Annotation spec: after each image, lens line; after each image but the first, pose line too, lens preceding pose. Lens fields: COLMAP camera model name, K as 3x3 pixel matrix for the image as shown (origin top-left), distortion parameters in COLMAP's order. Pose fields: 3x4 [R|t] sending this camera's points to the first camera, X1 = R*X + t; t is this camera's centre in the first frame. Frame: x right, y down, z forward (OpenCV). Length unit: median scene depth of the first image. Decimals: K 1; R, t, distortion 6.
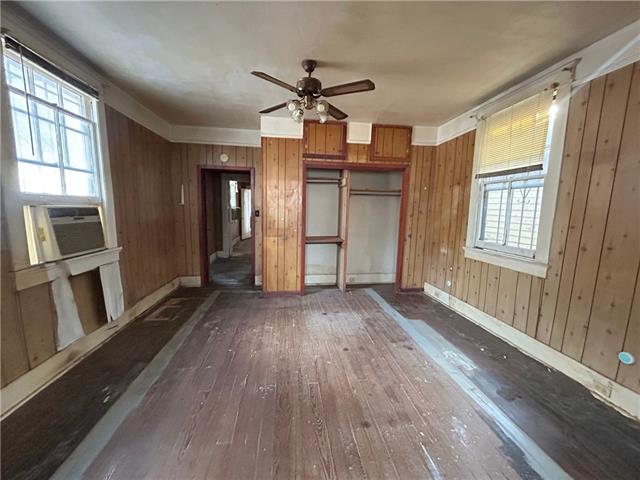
lens RADIAL K [[259.0, 0, 323.2], [0, 259.0, 239.7], [0, 0, 1]] dist [-0.001597, -0.000102]
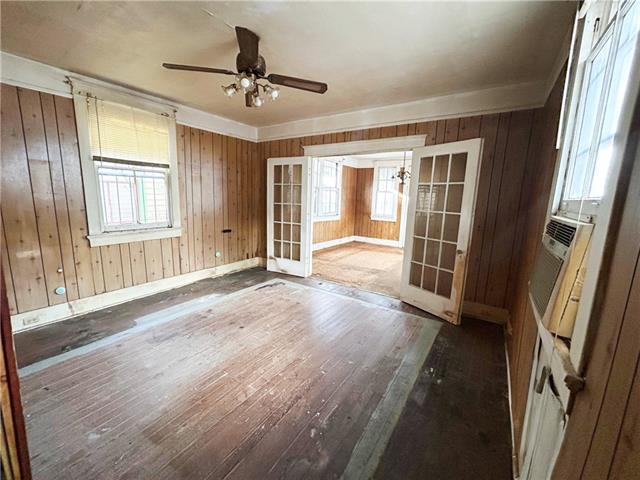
lens RADIAL K [[257.9, 0, 320.5], [0, 257.9, 234.4], [0, 0, 1]] dist [-0.034799, 0.000166]
pose [[-0.745569, -0.134584, 0.652698, -0.808887], [0.042492, 0.967803, 0.248097, -0.210656], [-0.665073, 0.212708, -0.715845, 1.457076]]
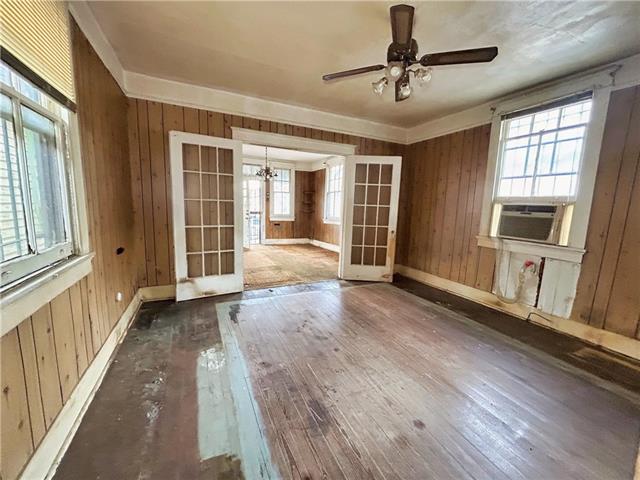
lens RADIAL K [[259.3, 0, 318.9], [0, 259.3, 240.1], [0, 0, 1]] dist [0.000459, 0.000331]
pose [[-0.954587, -0.006450, -0.297862, 0.417459], [-0.085608, 0.963541, 0.253494, -0.171419], [0.285367, 0.267482, -0.920336, 1.706020]]
